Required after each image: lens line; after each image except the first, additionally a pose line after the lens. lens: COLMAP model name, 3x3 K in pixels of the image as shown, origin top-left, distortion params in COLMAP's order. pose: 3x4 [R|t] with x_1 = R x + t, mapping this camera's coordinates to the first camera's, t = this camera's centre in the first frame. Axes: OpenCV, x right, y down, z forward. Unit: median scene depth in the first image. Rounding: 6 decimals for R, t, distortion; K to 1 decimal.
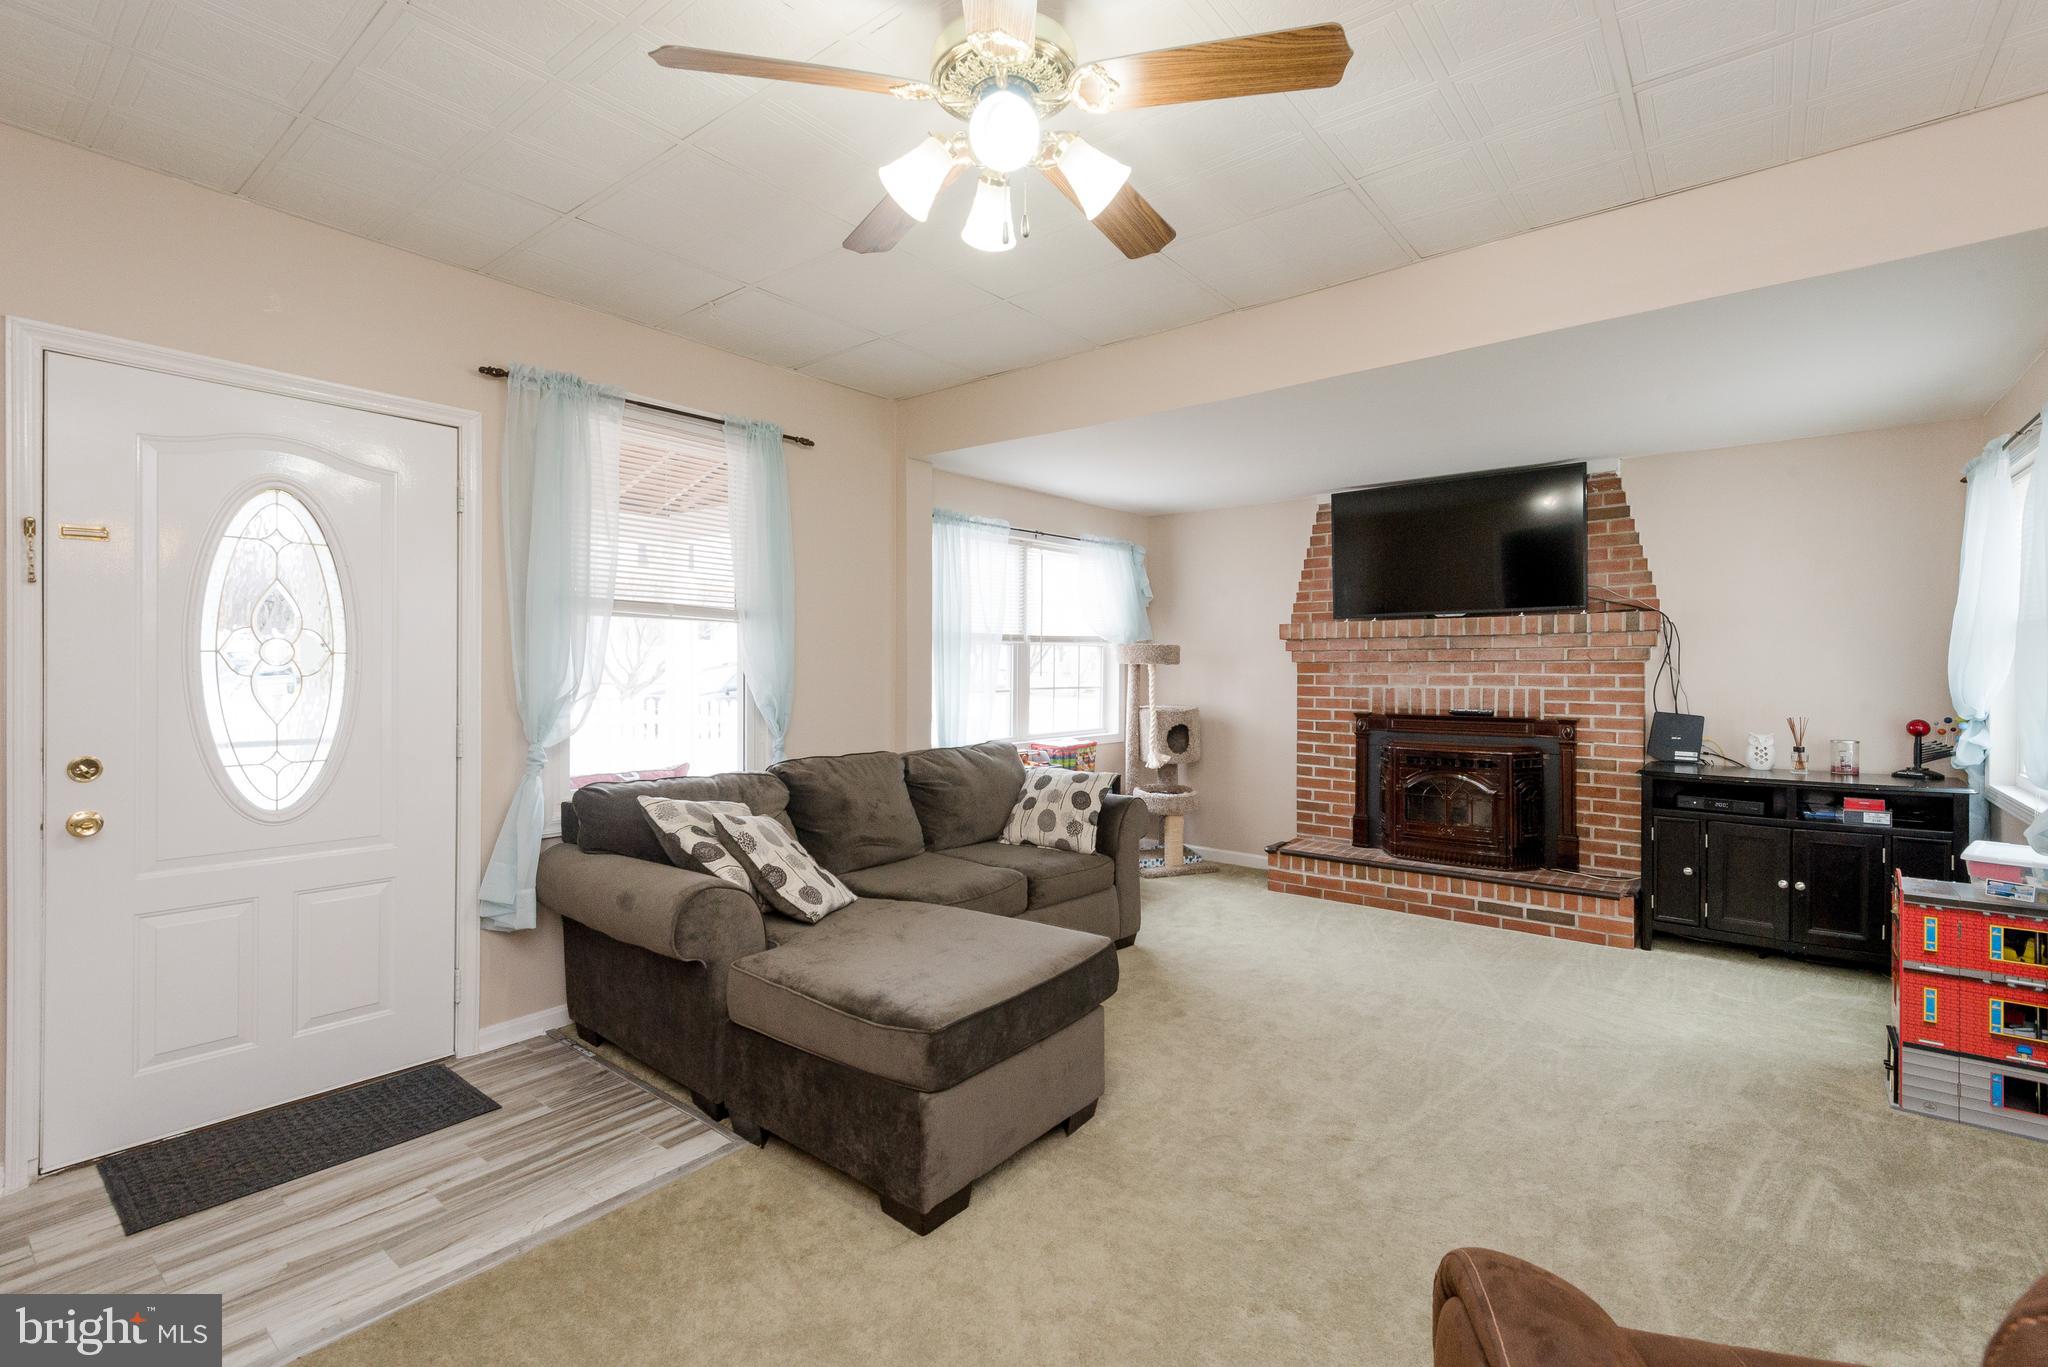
lens RADIAL K [[921.3, 0, 1027.6], [0, 921.3, 675.3], [0, 0, 1]] dist [0.027284, -0.014891]
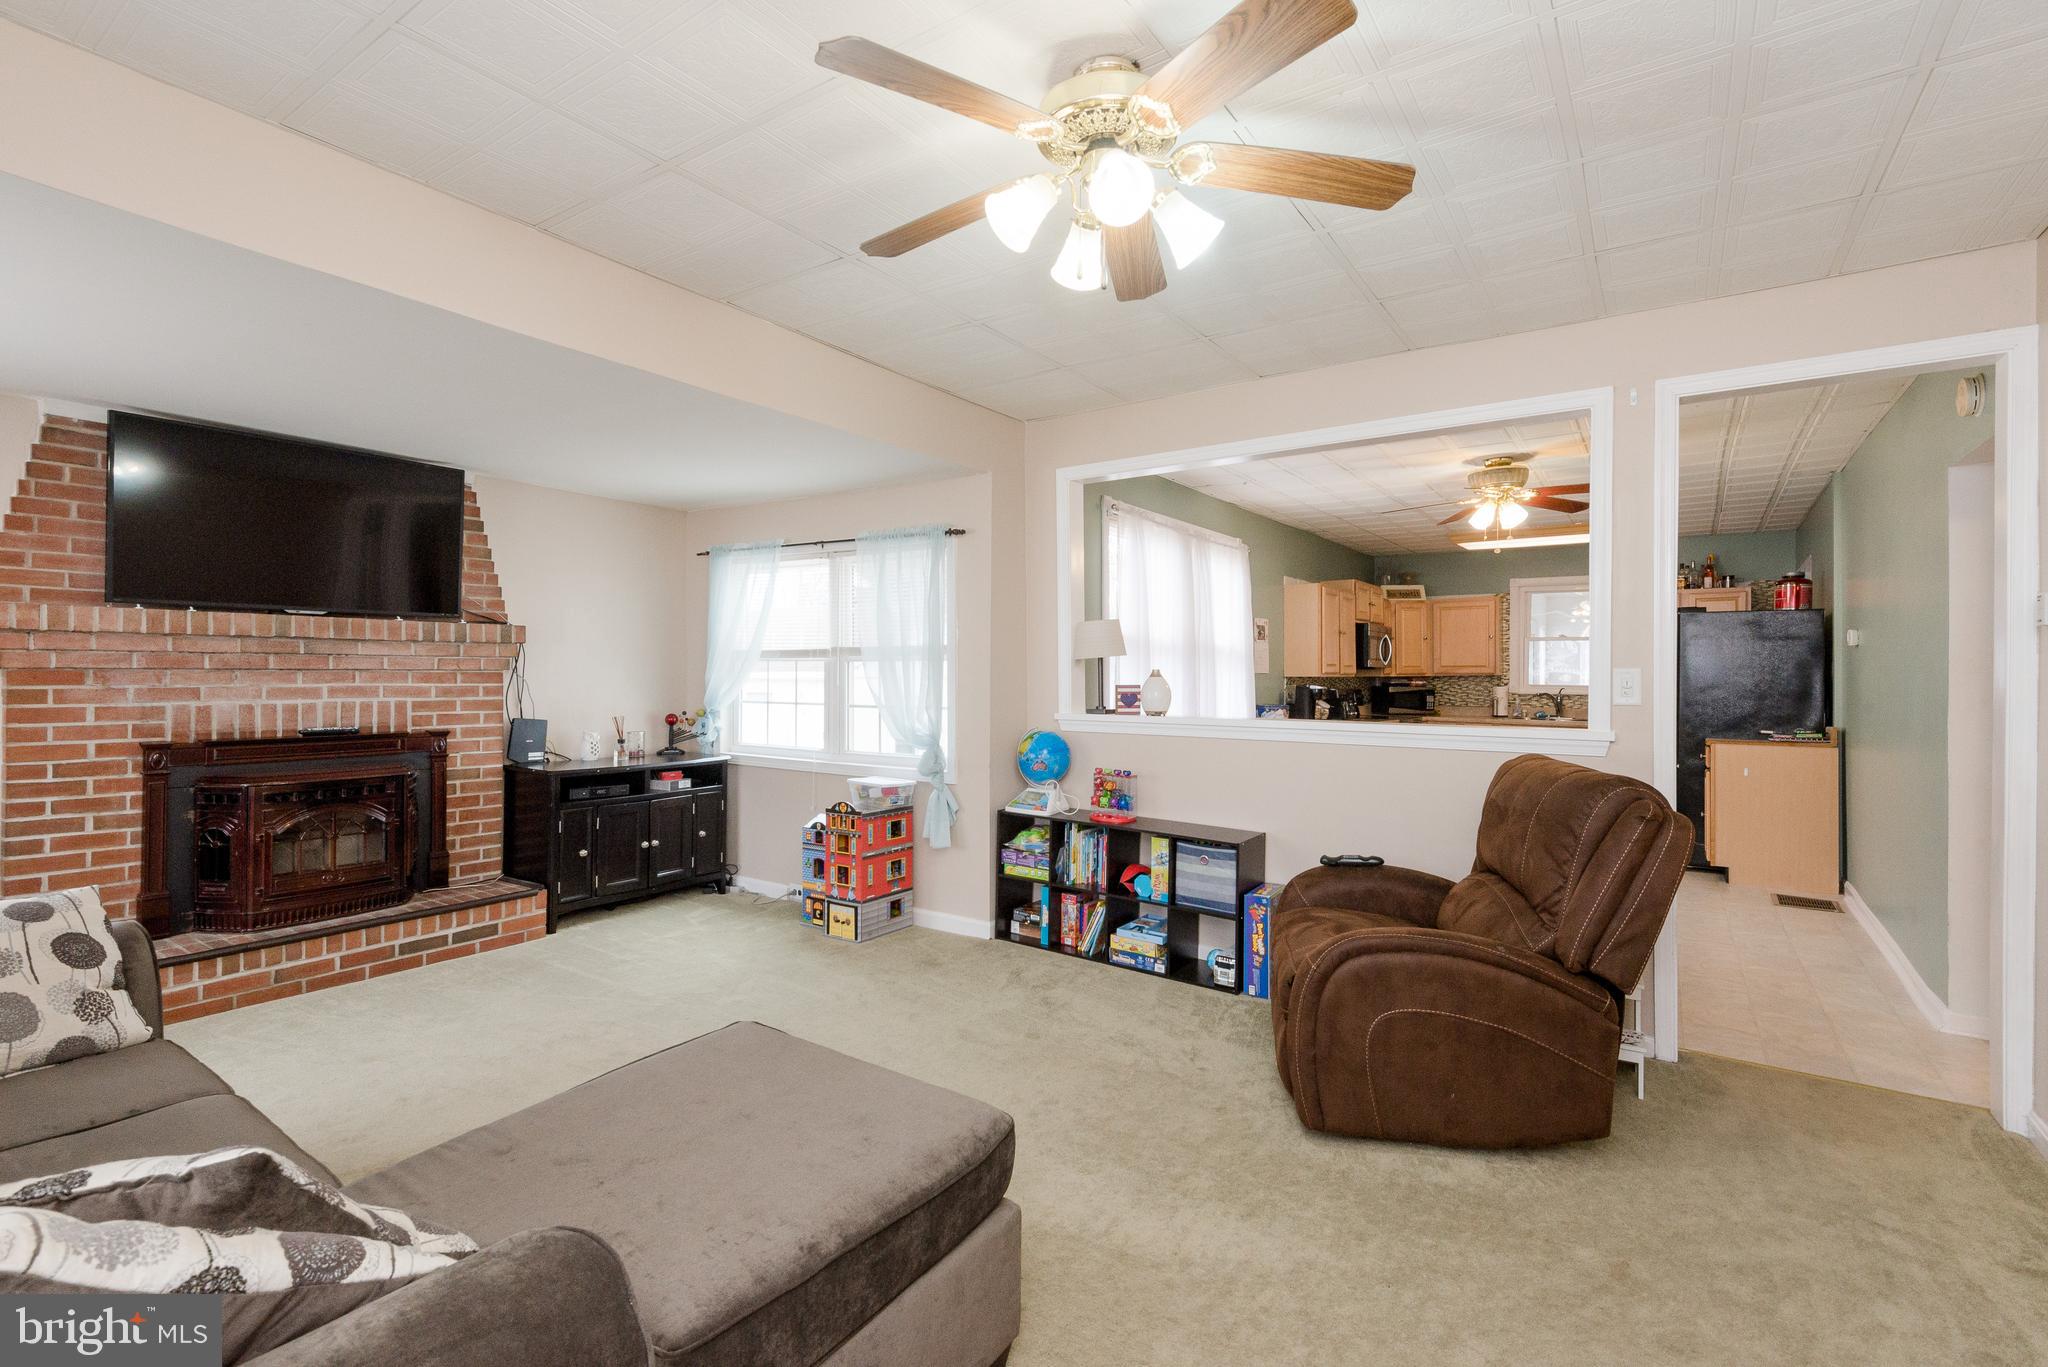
lens RADIAL K [[921.3, 0, 1024.8], [0, 921.3, 676.8], [0, 0, 1]] dist [0.027284, -0.014891]
pose [[-0.074351, -0.003946, 0.997224, -0.433414], [0.001818, 0.999990, 0.004093, -0.011819], [-0.997230, 0.002117, -0.074343, 0.476075]]
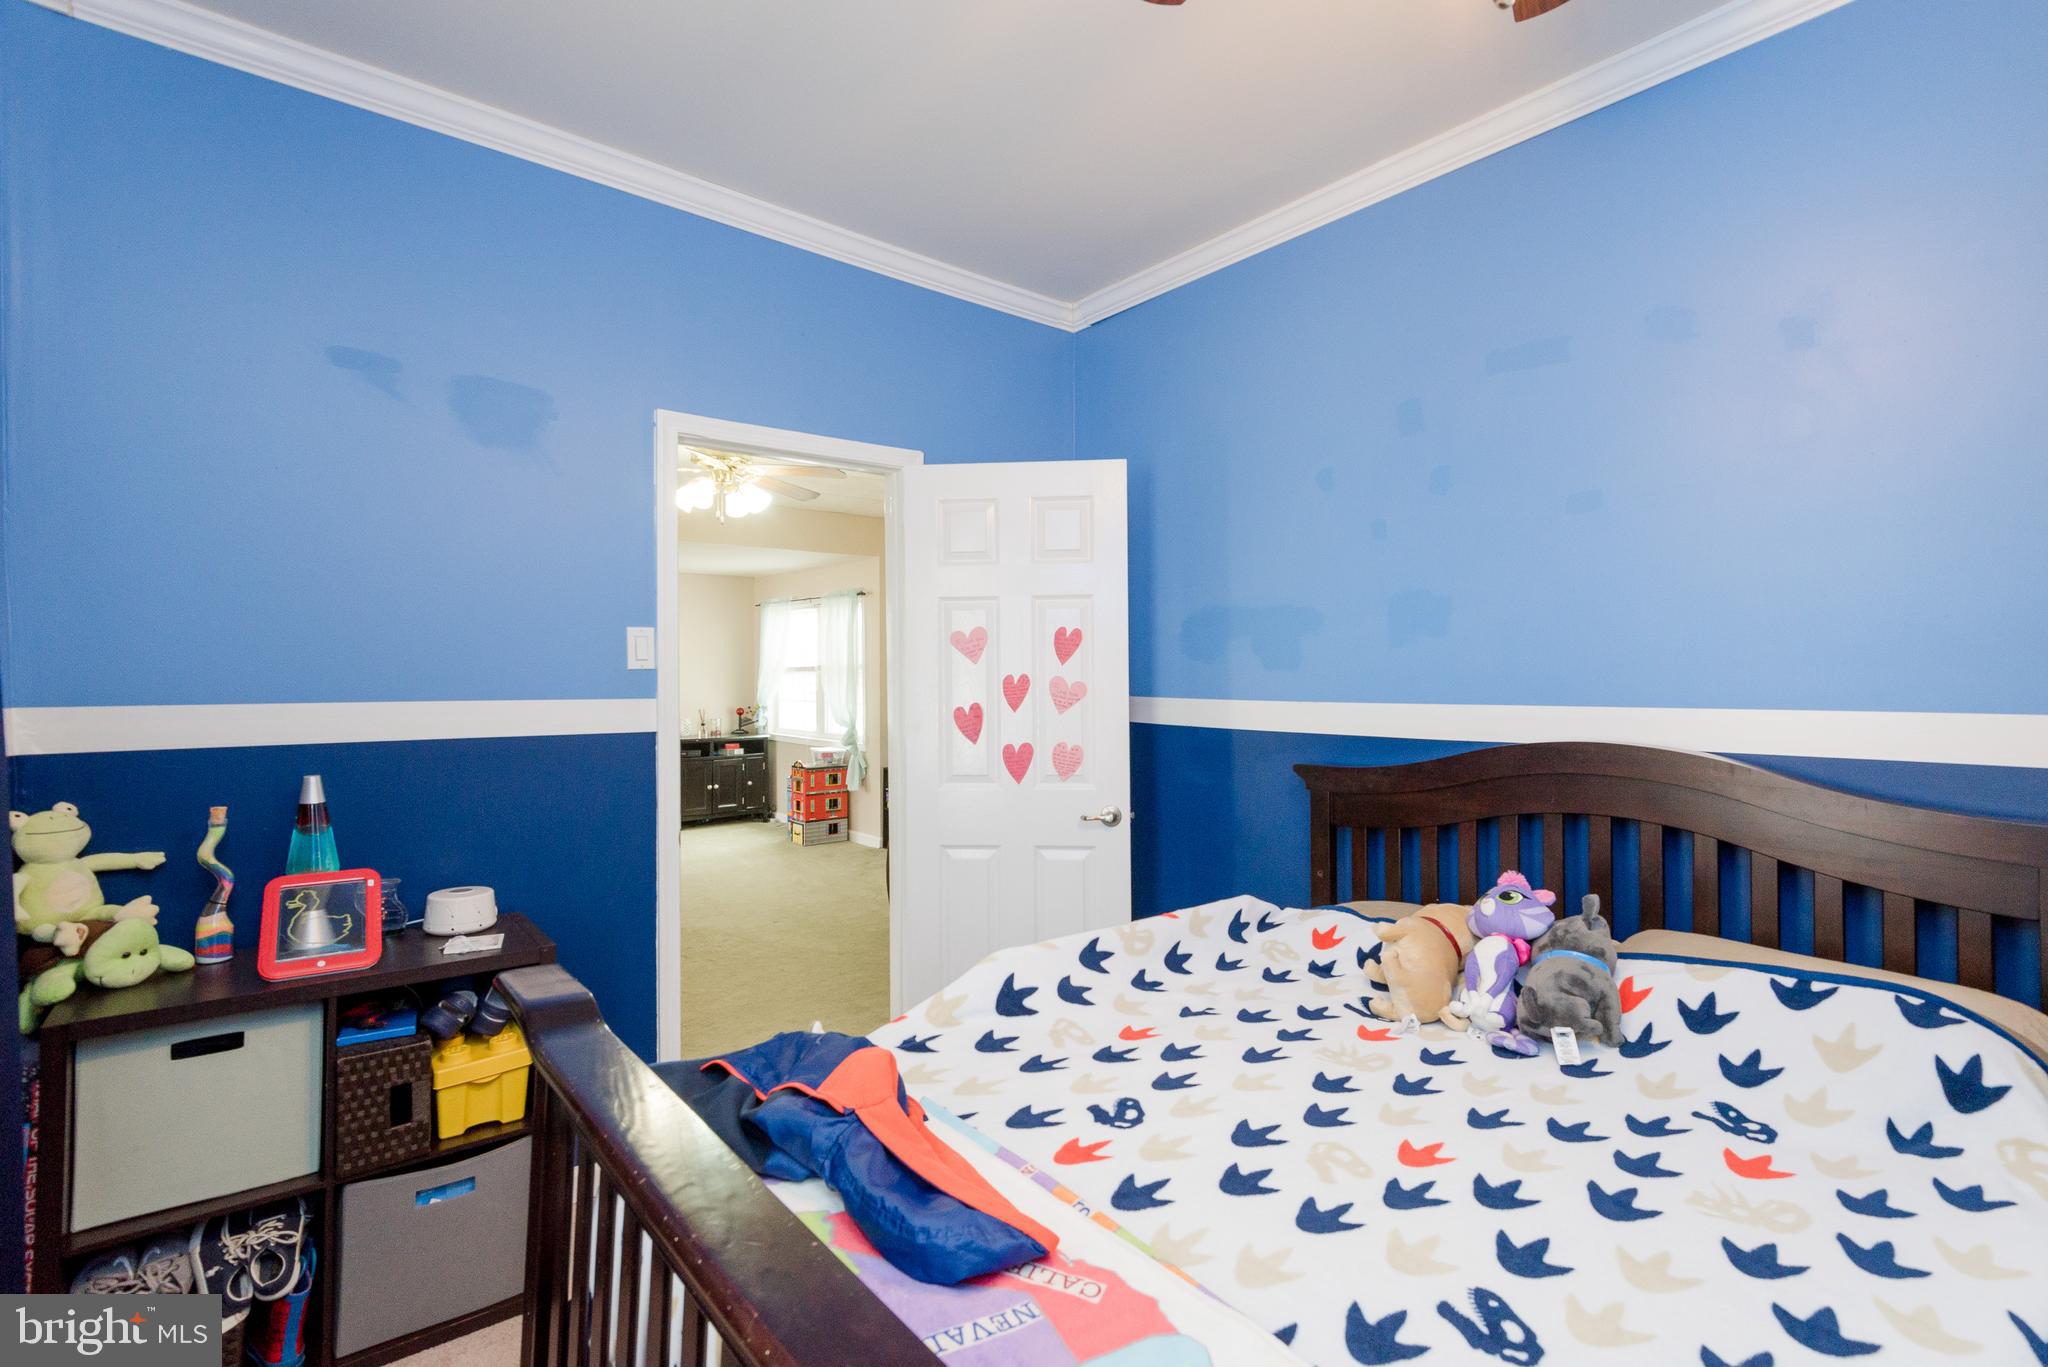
lens RADIAL K [[921.3, 0, 1026.9], [0, 921.3, 680.1], [0, 0, 1]] dist [0.027284, -0.014891]
pose [[0.195848, -0.005532, 0.980619, -0.926706], [0.005147, 0.999976, 0.004613, -0.021019], [-0.980621, 0.004144, 0.195872, -0.097060]]
